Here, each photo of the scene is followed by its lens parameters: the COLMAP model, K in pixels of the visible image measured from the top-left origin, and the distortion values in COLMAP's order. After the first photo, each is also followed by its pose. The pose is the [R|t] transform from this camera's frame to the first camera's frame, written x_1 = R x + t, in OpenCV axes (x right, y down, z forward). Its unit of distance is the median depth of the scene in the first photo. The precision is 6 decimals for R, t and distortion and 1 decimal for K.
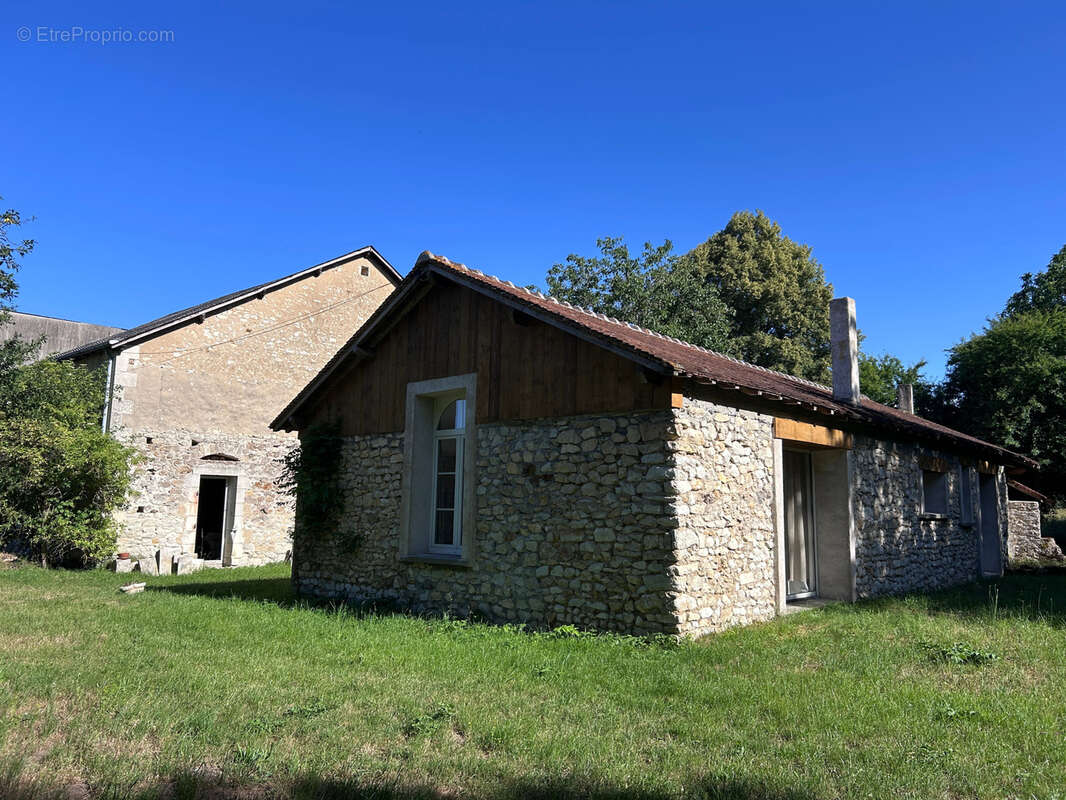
lens RADIAL K [[770.8, 0, 521.6], [0, 770.8, 382.1], [0, 0, 1]] dist [0.062760, -0.044858]
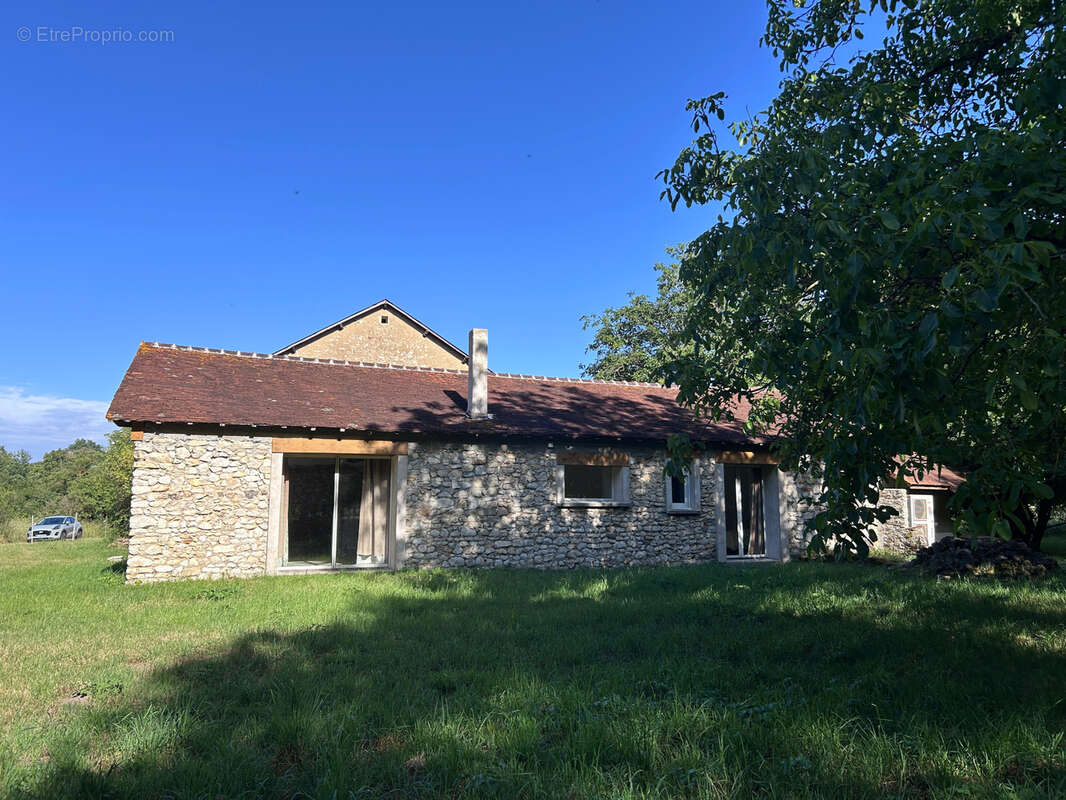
lens RADIAL K [[770.8, 0, 533.2], [0, 770.8, 396.5], [0, 0, 1]] dist [0.062760, -0.044858]
pose [[0.893177, -0.076441, -0.443161, 1.262308], [0.084095, 0.996455, -0.002388, 0.011478], [0.441772, -0.035135, 0.896439, -0.062573]]
